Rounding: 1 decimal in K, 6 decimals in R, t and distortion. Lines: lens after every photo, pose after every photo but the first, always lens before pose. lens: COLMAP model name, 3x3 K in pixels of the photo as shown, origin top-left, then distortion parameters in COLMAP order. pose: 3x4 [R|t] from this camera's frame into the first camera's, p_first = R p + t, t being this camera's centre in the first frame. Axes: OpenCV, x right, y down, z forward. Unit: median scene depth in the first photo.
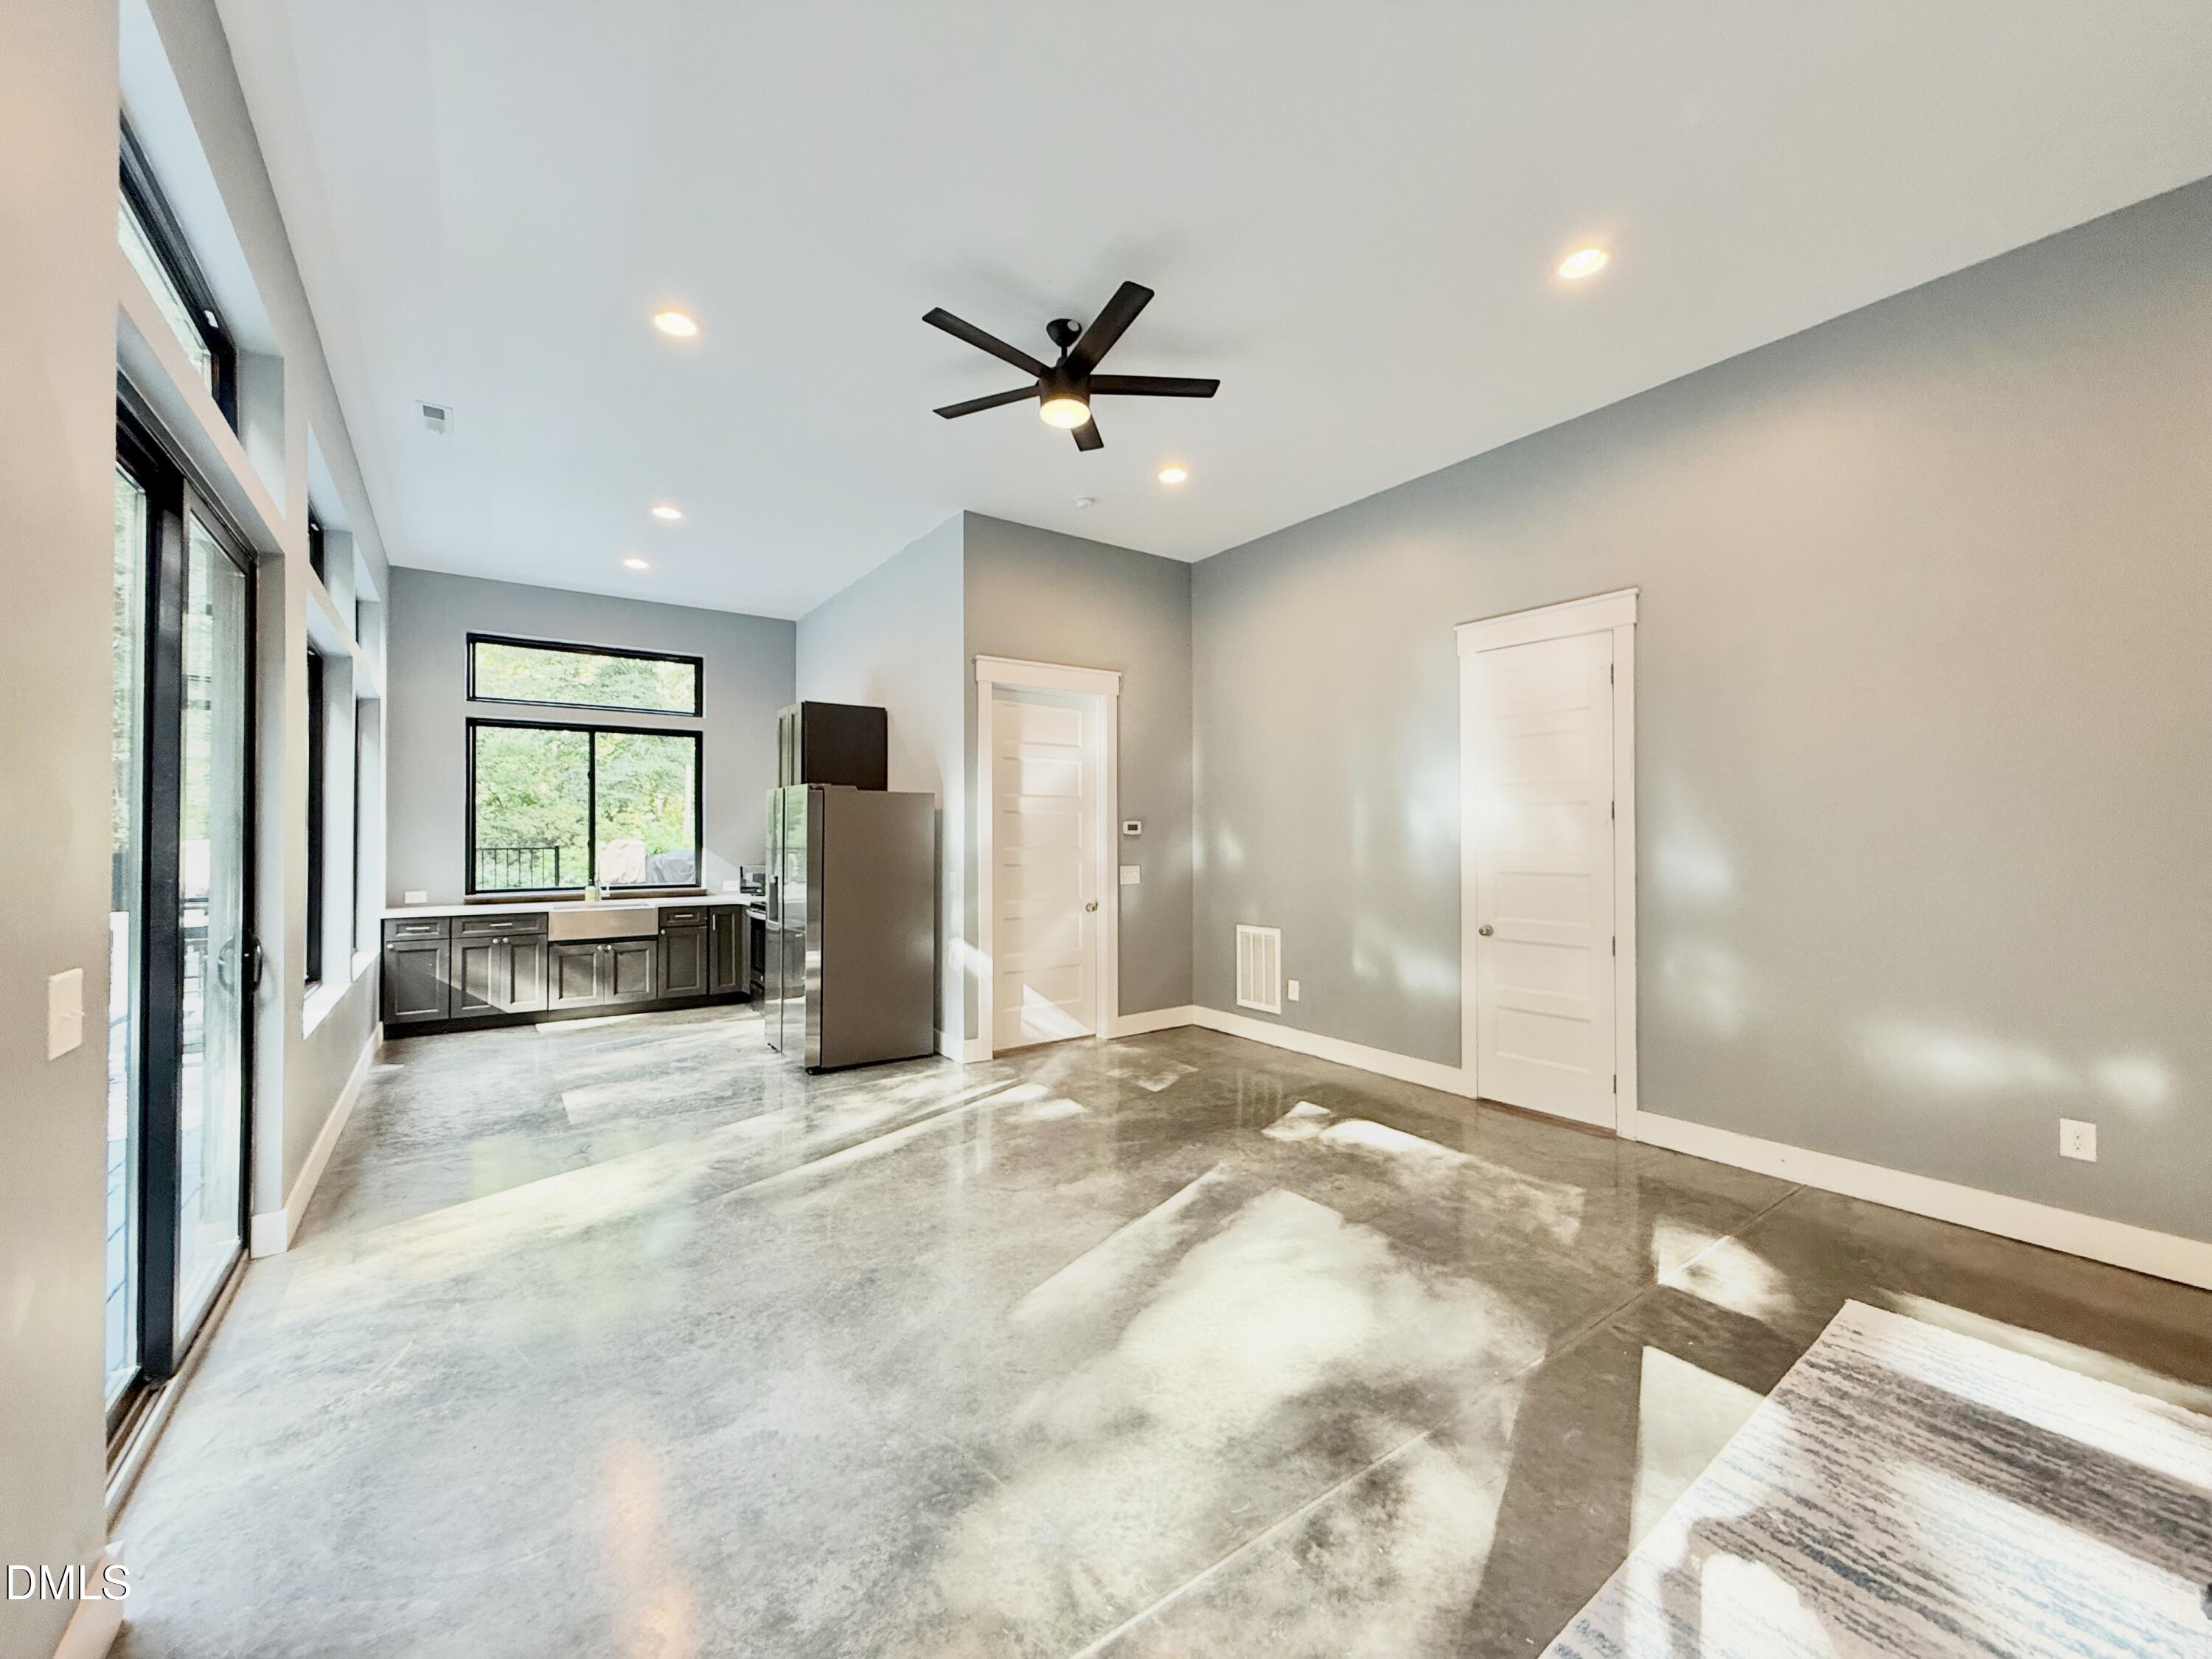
lens RADIAL K [[888.3, 0, 1103.5], [0, 888.3, 829.4], [0, 0, 1]] dist [0.000391, 0.000812]
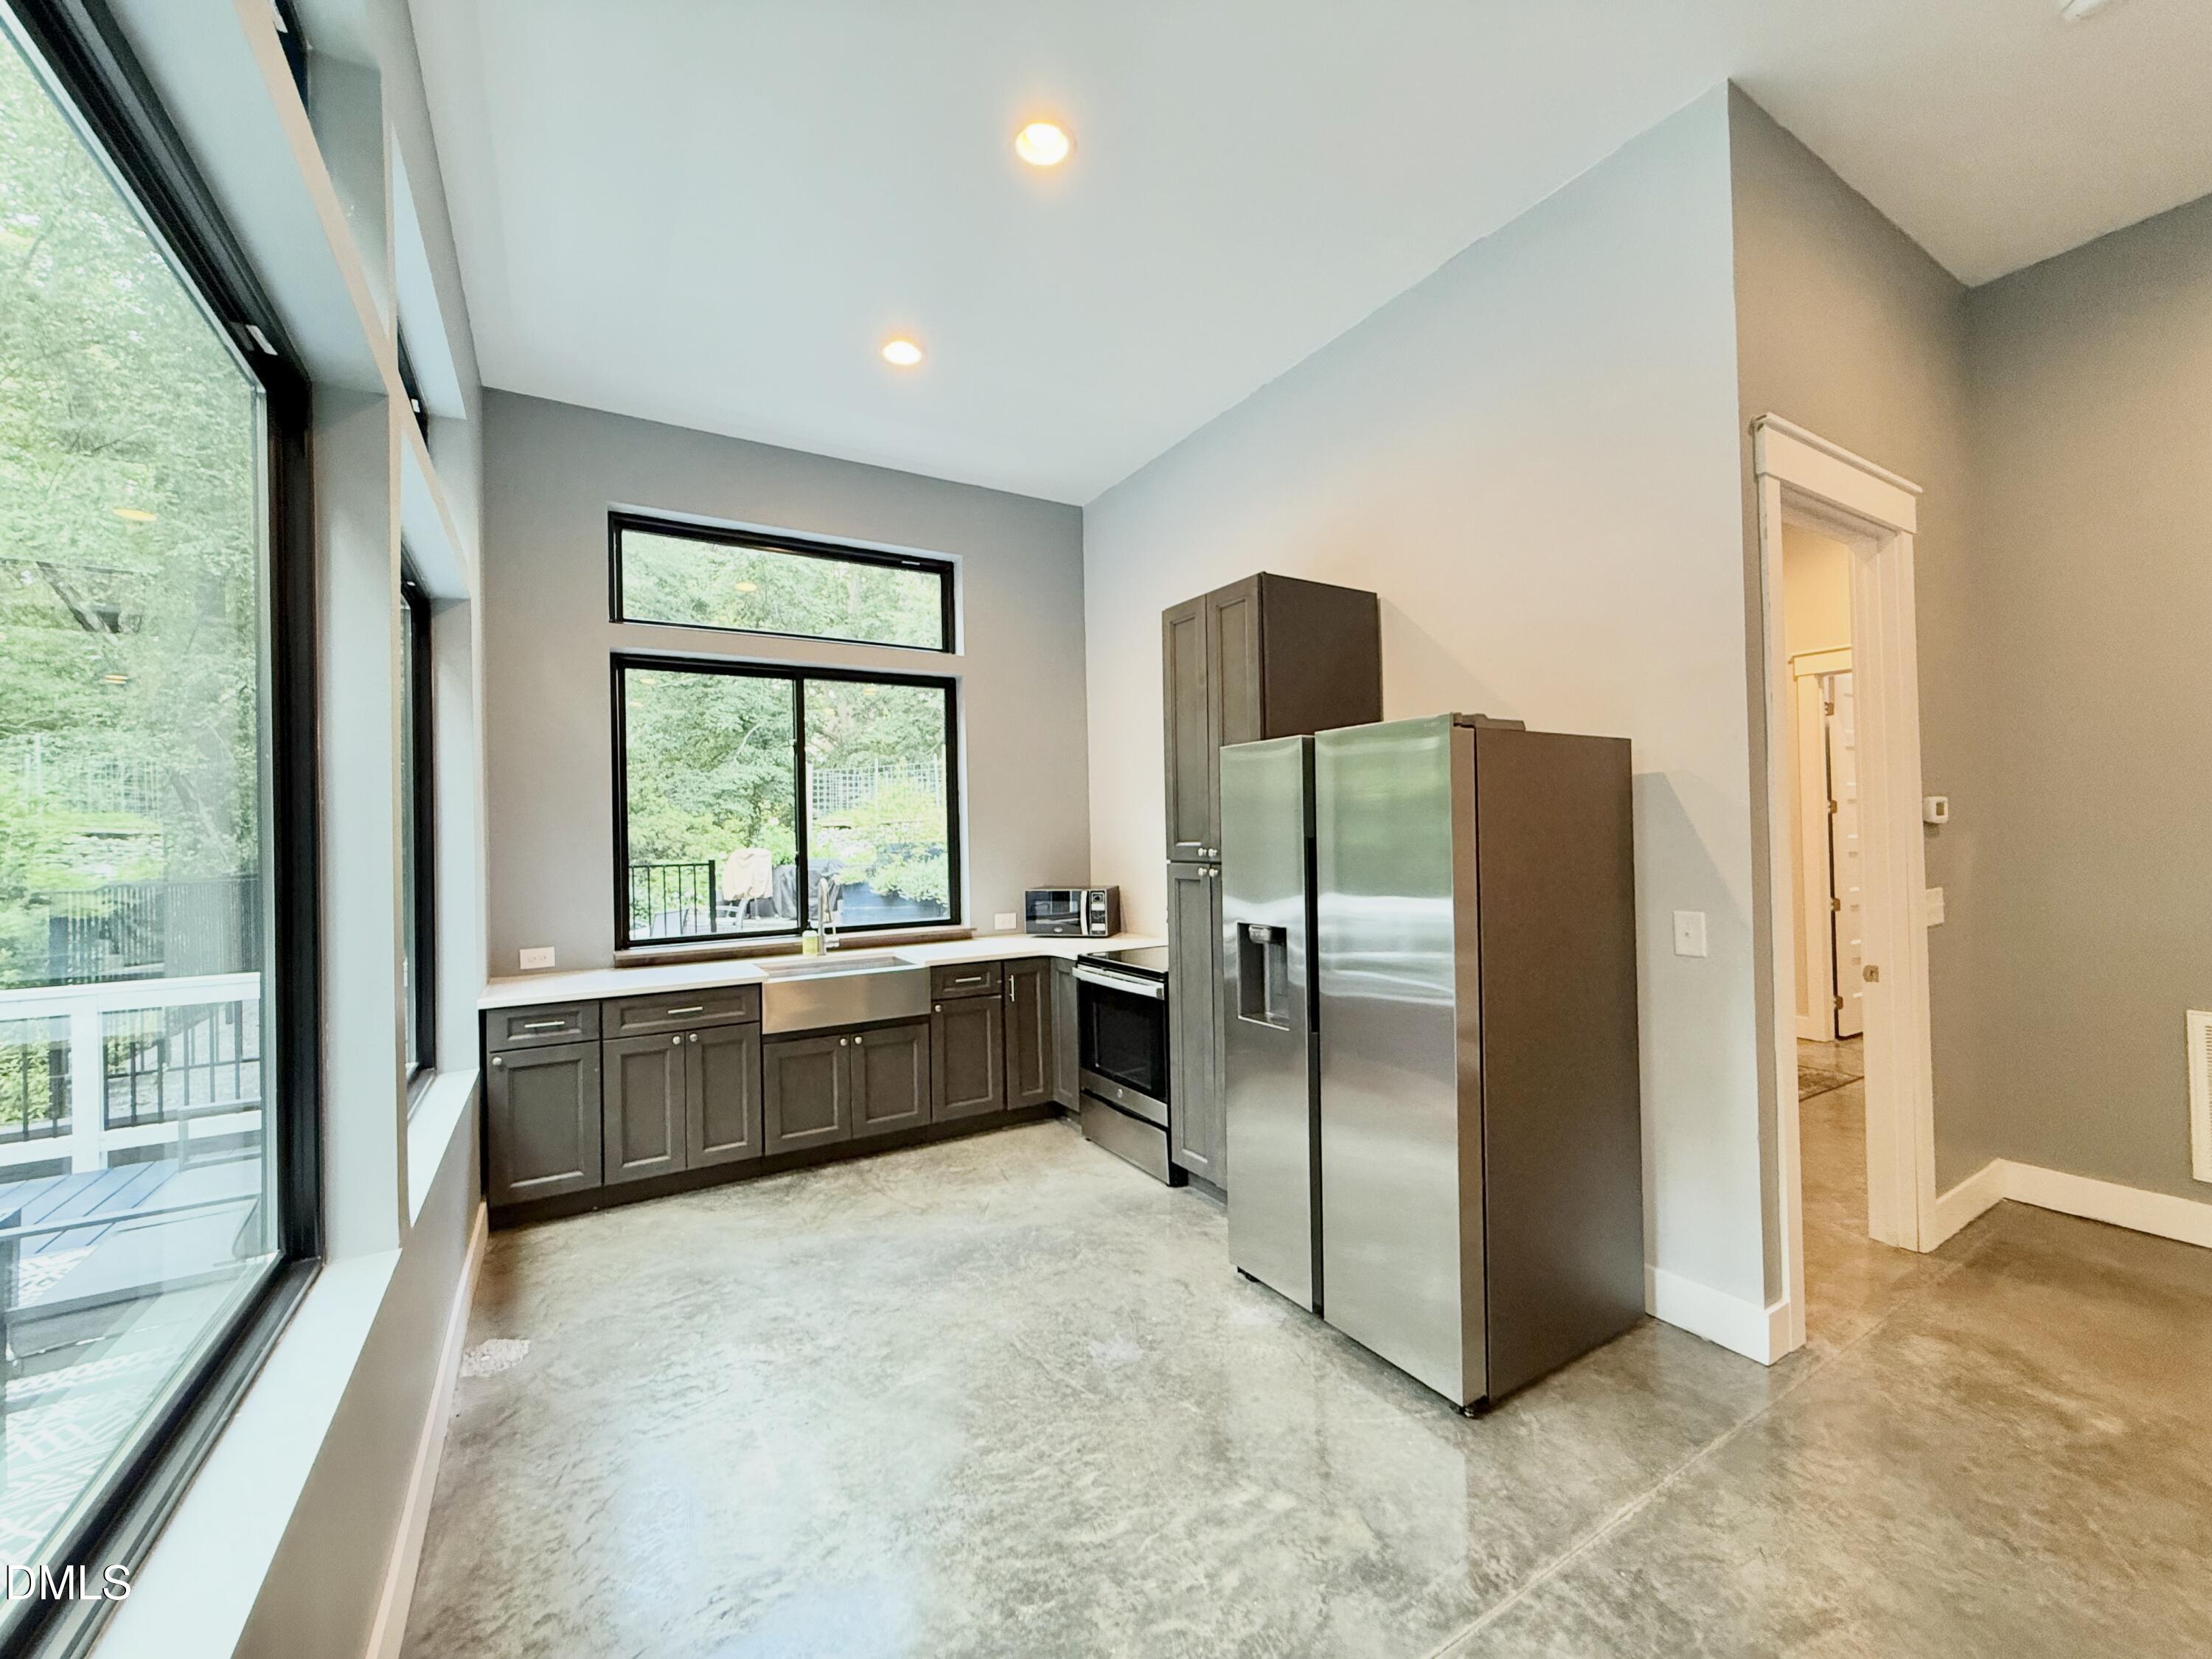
lens RADIAL K [[888.3, 0, 1105.9], [0, 888.3, 827.1], [0, 0, 1]] dist [0.000391, 0.000812]
pose [[0.996972, -0.020529, -0.075005, -0.338364], [0.020331, 0.999787, -0.003412, 0.000571], [0.075060, 0.001876, 0.997177, 0.424240]]
